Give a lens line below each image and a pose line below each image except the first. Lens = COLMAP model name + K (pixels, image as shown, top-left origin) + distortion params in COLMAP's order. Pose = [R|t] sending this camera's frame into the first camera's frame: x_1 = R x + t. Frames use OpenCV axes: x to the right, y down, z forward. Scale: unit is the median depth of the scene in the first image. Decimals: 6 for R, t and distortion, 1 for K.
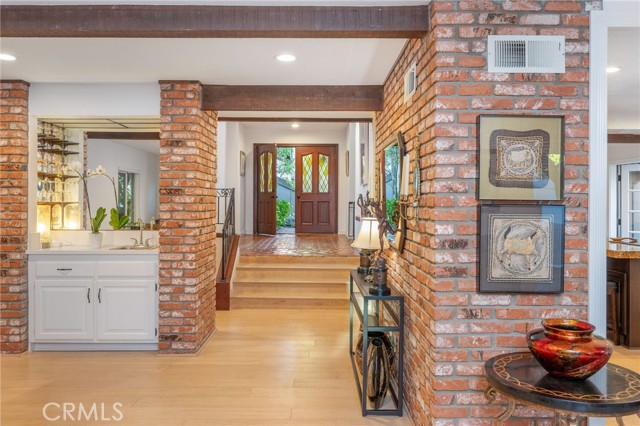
lens RADIAL K [[499.7, 0, 317.8], [0, 499.7, 199.7], [0, 0, 1]] dist [-0.008005, -0.001454]
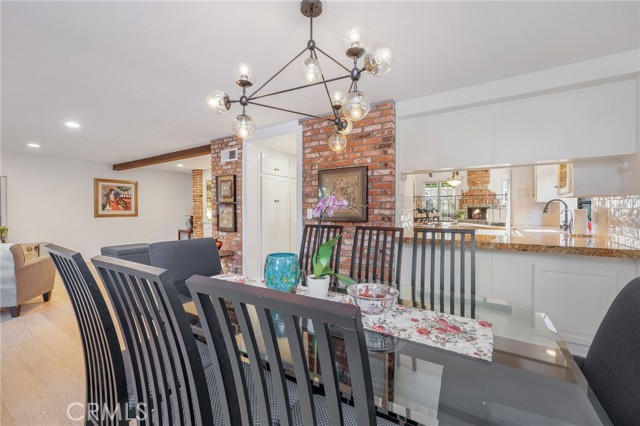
lens RADIAL K [[270.0, 0, 320.0], [0, 270.0, 213.0], [0, 0, 1]] dist [-0.000093, -0.000020]
pose [[0.839024, -0.000804, -0.544094, 1.805427], [0.012495, 0.999764, 0.017790, 0.045683], [0.543951, -0.021725, 0.838836, -0.112325]]
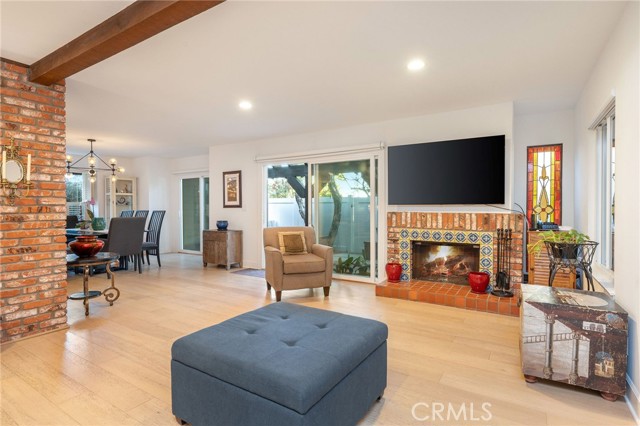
lens RADIAL K [[328.0, 0, 319.2], [0, 328.0, 211.0], [0, 0, 1]] dist [-0.000894, -0.000091]
pose [[-0.845116, -0.011319, 0.534462, -1.235111], [-0.006769, 0.999922, 0.010473, 0.074810], [-0.534539, 0.005233, -0.845127, 1.536770]]
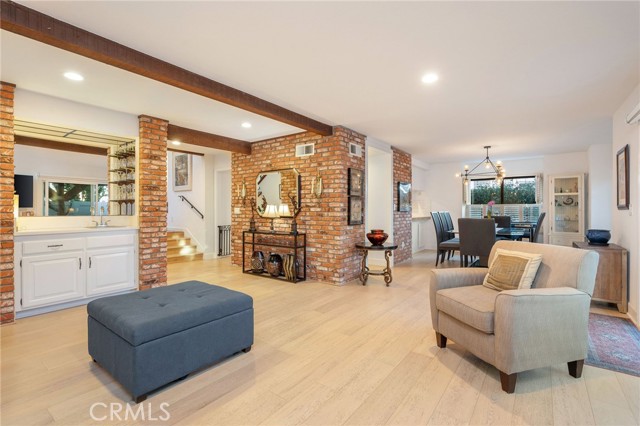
lens RADIAL K [[297.2, 0, 317.7], [0, 297.2, 209.7], [0, 0, 1]] dist [-0.000012, 0.000051]
pose [[0.604489, -0.006192, 0.796590, -1.240887], [-0.002035, 0.999955, 0.009316, 0.071734], [-0.796611, -0.007252, 0.604449, 0.042282]]
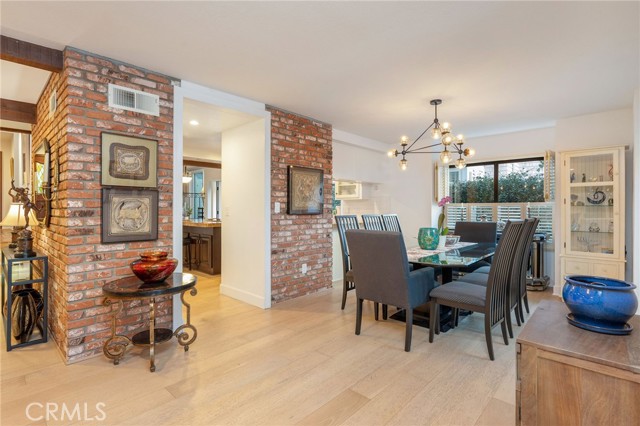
lens RADIAL K [[313.3, 0, 319.9], [0, 313.3, 209.9], [0, 0, 1]] dist [-0.002303, -0.000273]
pose [[0.683547, -0.007387, 0.729869, 0.068593], [-0.002012, 0.999926, 0.012005, 0.064489], [-0.729903, -0.009674, 0.683482, -0.187477]]
